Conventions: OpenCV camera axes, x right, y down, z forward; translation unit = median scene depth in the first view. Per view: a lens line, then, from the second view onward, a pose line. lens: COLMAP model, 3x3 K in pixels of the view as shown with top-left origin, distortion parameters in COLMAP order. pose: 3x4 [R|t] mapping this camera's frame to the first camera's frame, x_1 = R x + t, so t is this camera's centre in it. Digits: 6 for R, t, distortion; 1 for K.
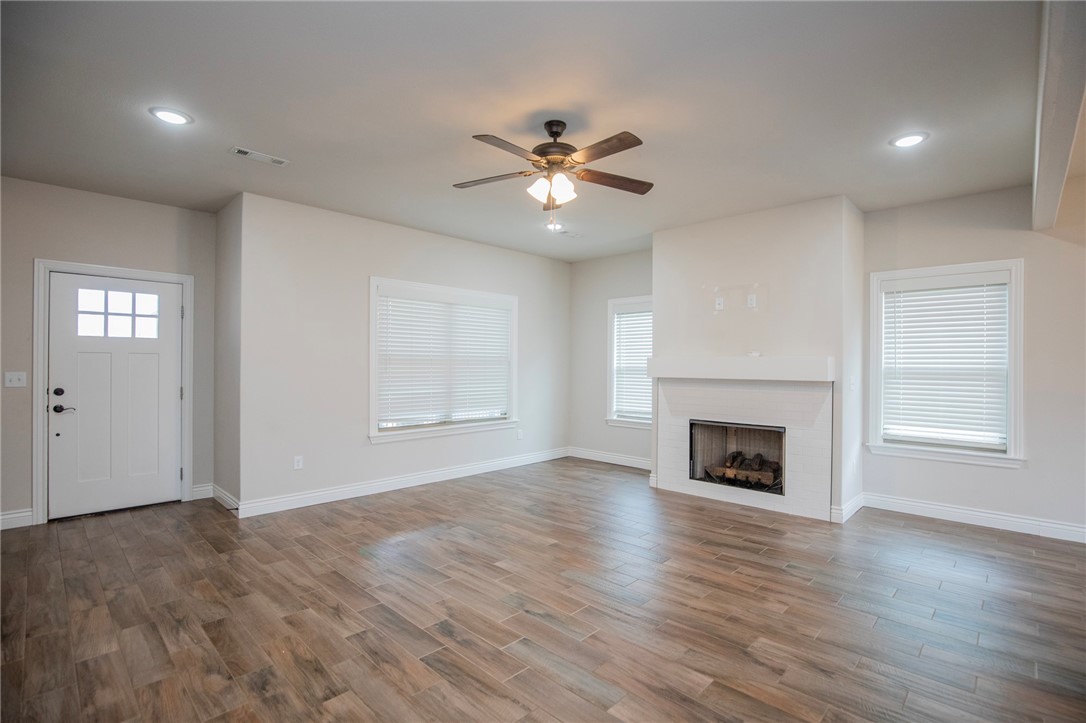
lens RADIAL K [[506.6, 0, 555.6], [0, 506.6, 365.0], [0, 0, 1]] dist [-0.028104, 0.000267]
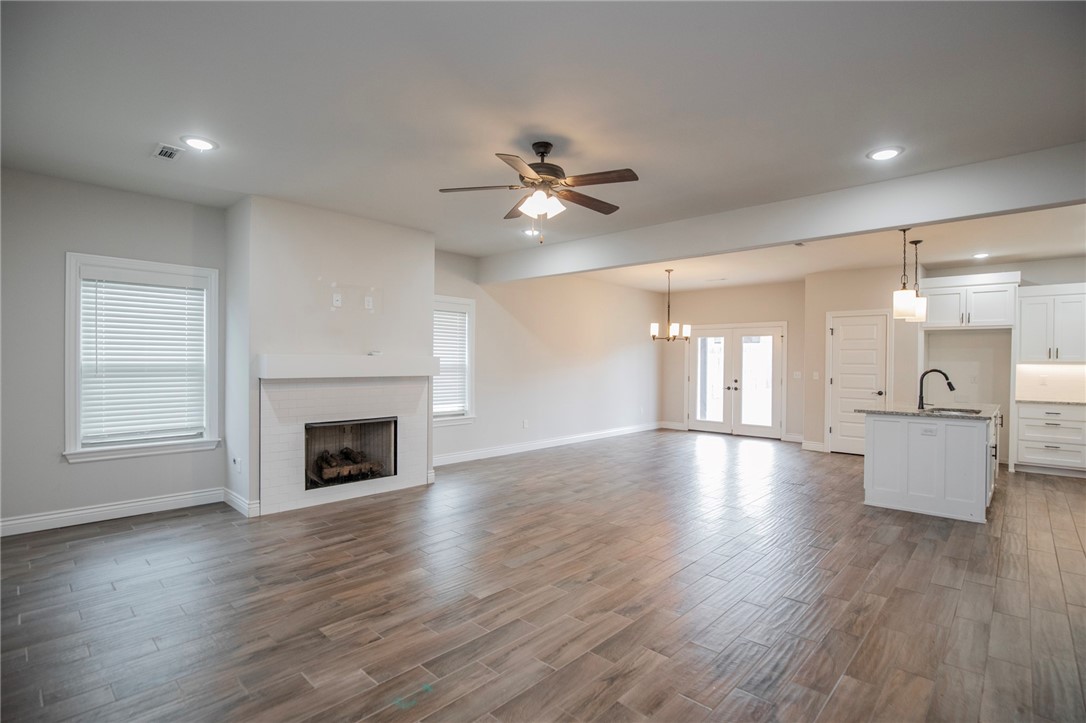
lens RADIAL K [[518.0, 0, 547.5], [0, 518.0, 364.1], [0, 0, 1]] dist [-0.028988, 0.000036]
pose [[-0.004836, -0.011804, 0.999919, -0.986445], [-0.007945, 0.999899, 0.011766, -0.018746], [-0.999957, -0.007887, -0.004929, 0.878511]]
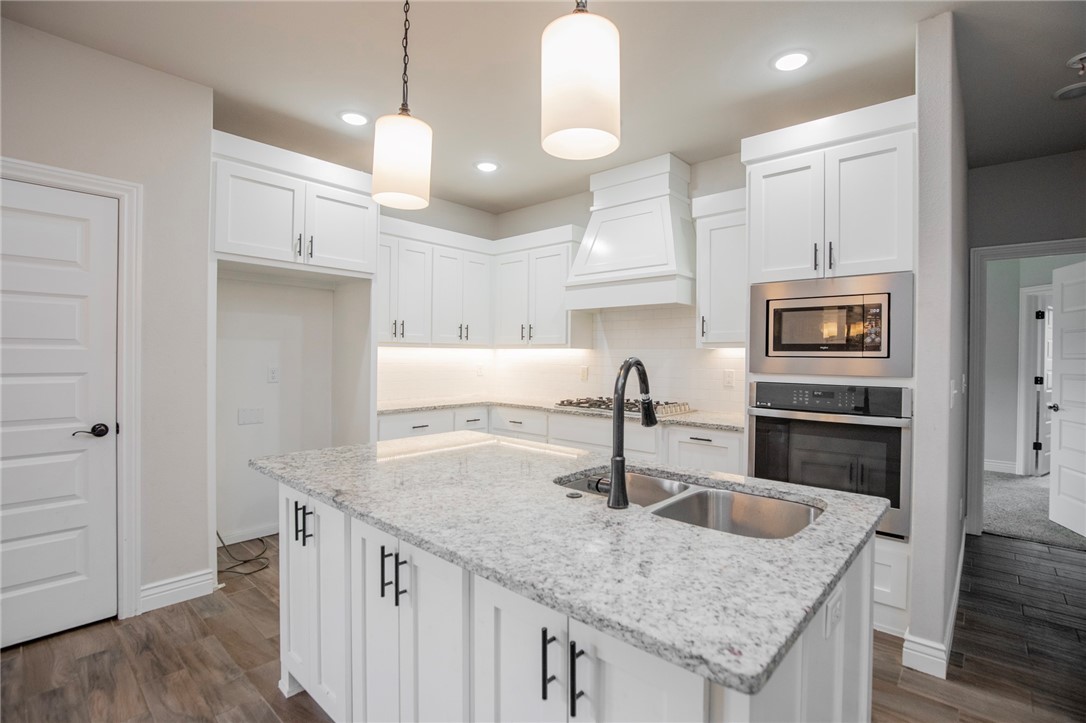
lens RADIAL K [[509.3, 0, 553.8], [0, 509.3, 357.3], [0, 0, 1]] dist [-0.027531, 0.000379]
pose [[-0.999266, -0.016481, -0.034567, 0.568283], [-0.016649, 0.999851, 0.004579, 0.002531], [0.034486, 0.005151, -0.999392, 0.174153]]
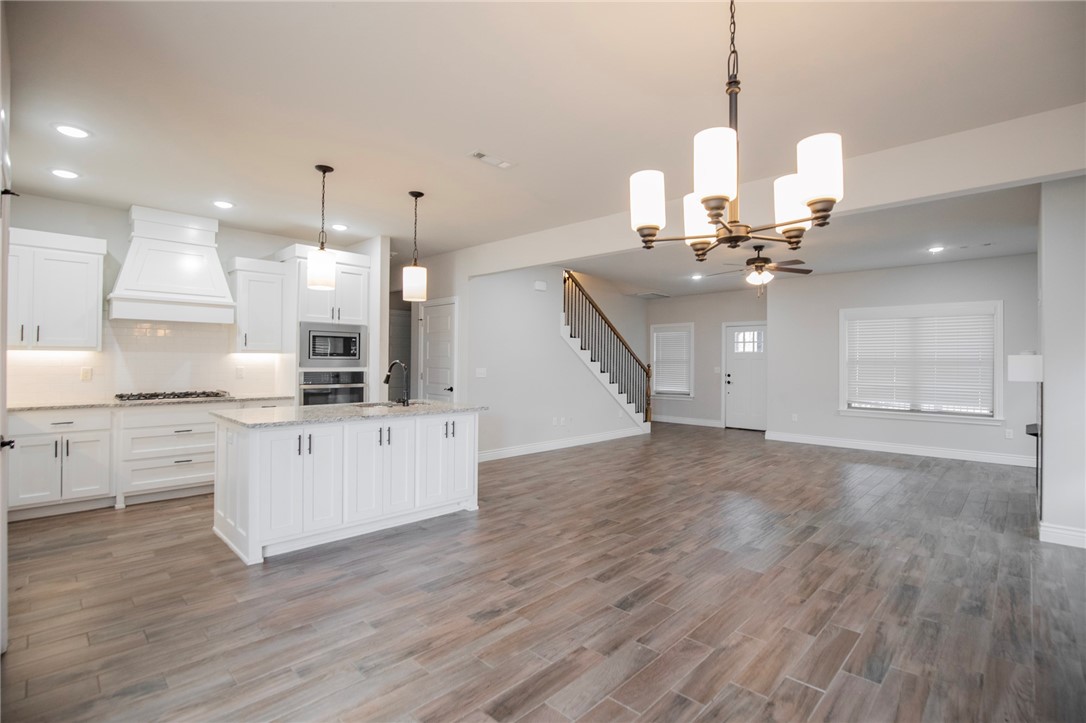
lens RADIAL K [[509.3, 0, 553.8], [0, 509.3, 357.3], [0, 0, 1]] dist [-0.027531, 0.000379]
pose [[-0.001865, -0.014703, -0.999890, 1.817208], [-0.008976, 0.999852, -0.014685, 0.011088], [0.999958, 0.008947, -0.001997, 0.158563]]
